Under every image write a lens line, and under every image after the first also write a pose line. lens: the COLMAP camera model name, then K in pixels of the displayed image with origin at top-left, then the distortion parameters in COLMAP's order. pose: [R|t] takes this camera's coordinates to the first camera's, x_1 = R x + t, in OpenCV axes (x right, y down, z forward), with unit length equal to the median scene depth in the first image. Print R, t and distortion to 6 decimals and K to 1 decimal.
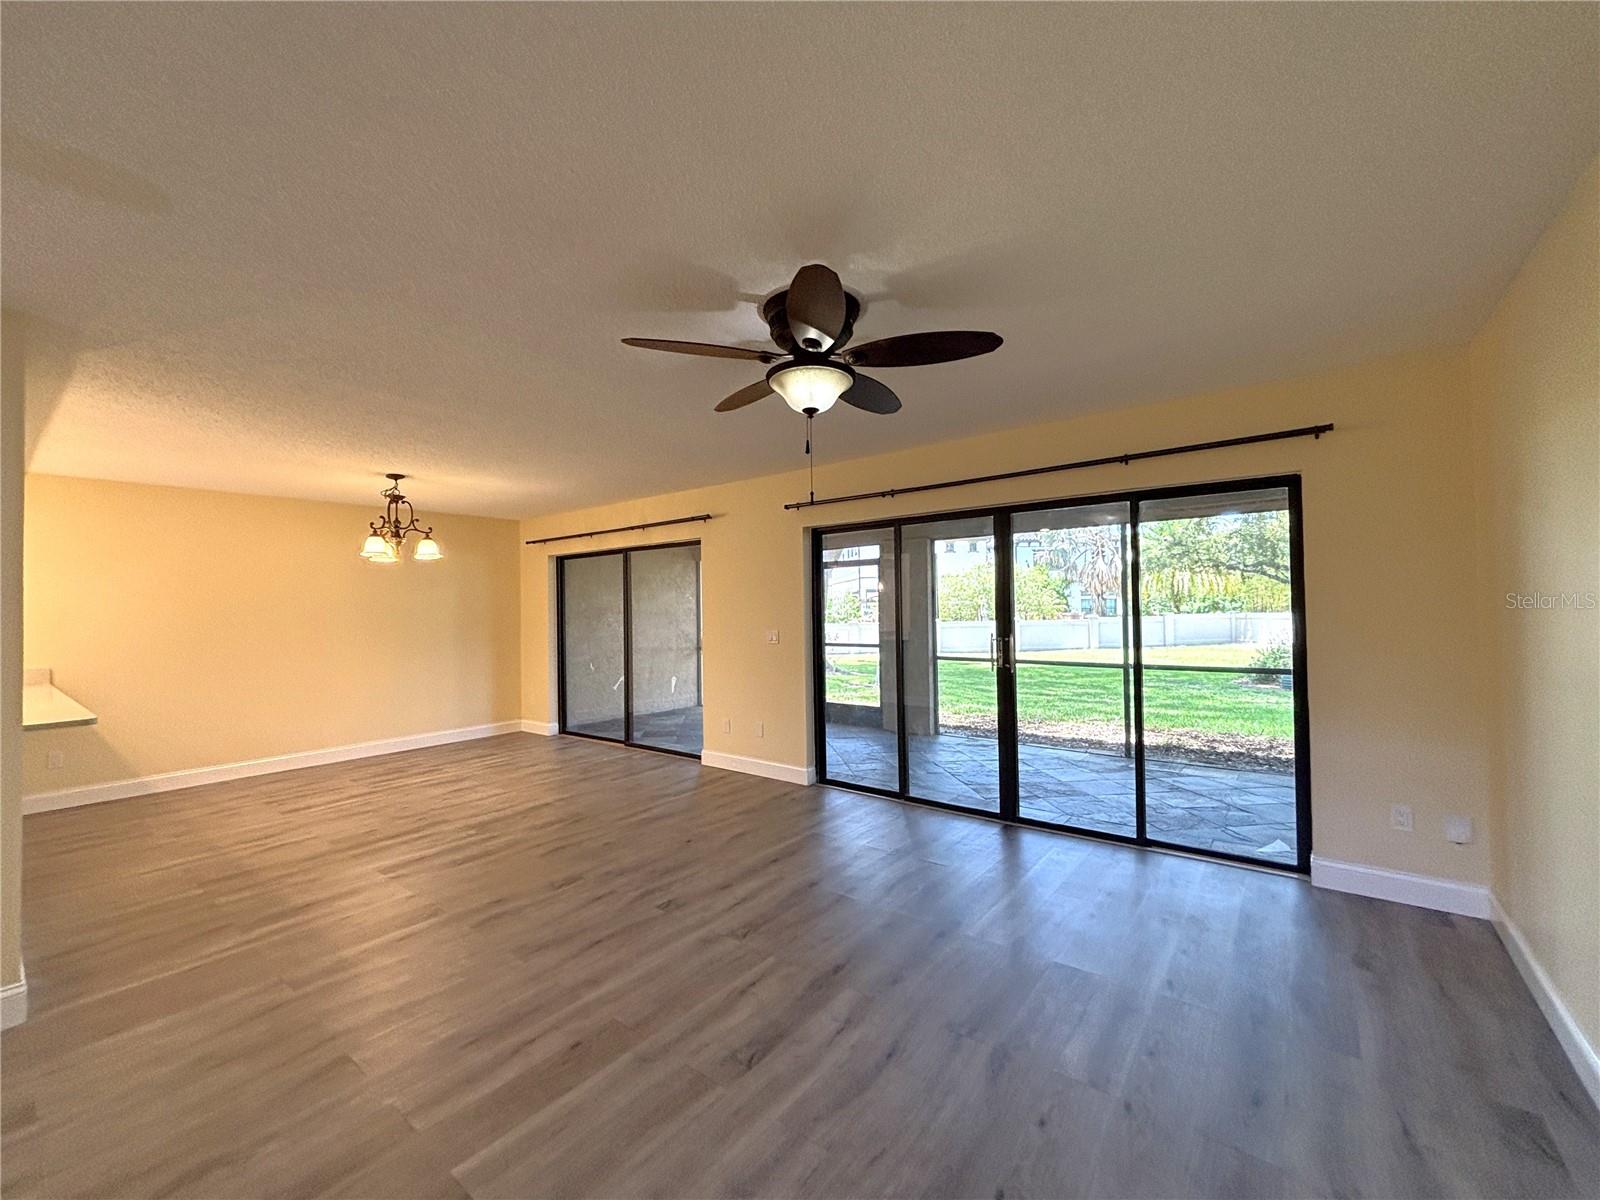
lens RADIAL K [[632.0, 0, 800.0], [0, 632.0, 600.0], [0, 0, 1]] dist [-0.002625, -0.000618]
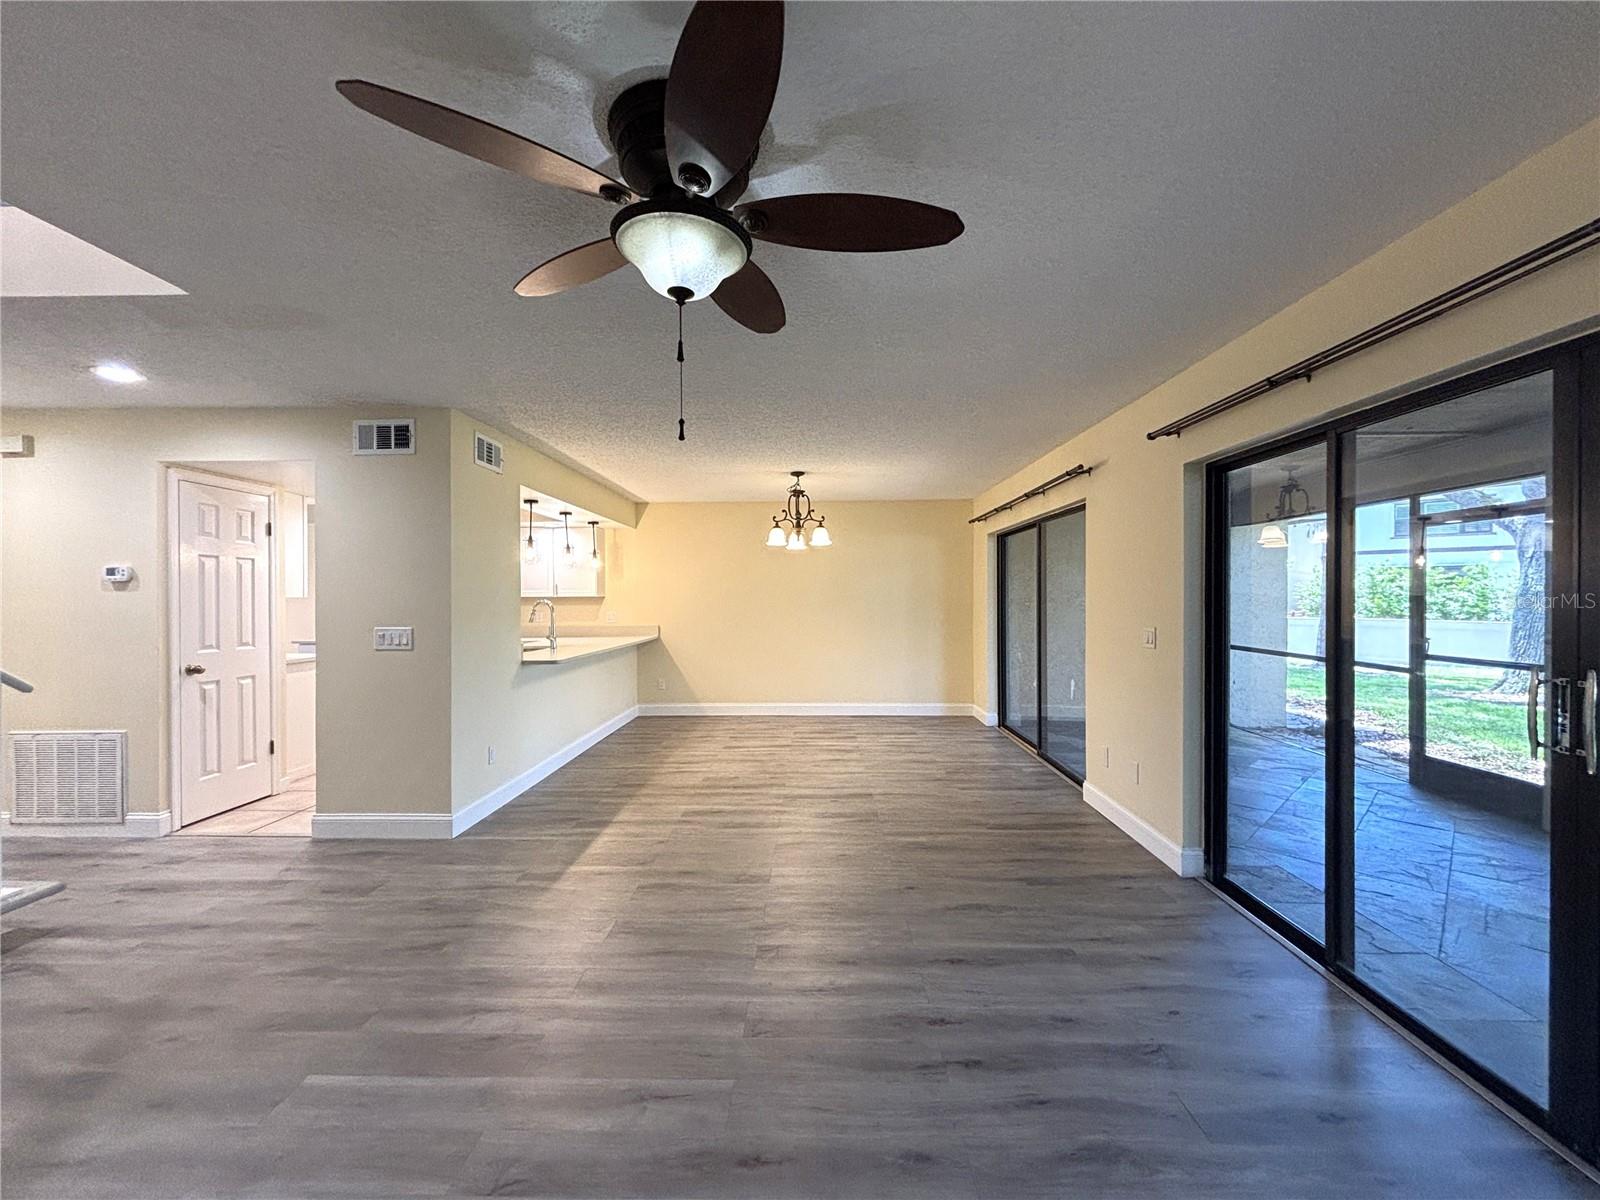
lens RADIAL K [[632.0, 0, 800.0], [0, 632.0, 600.0], [0, 0, 1]] dist [-0.002625, -0.000618]
pose [[0.599425, 0.020370, -0.800172, 0.288730], [0.005523, 0.999547, 0.029582, -0.002516], [0.800412, -0.022151, 0.599041, 0.332822]]
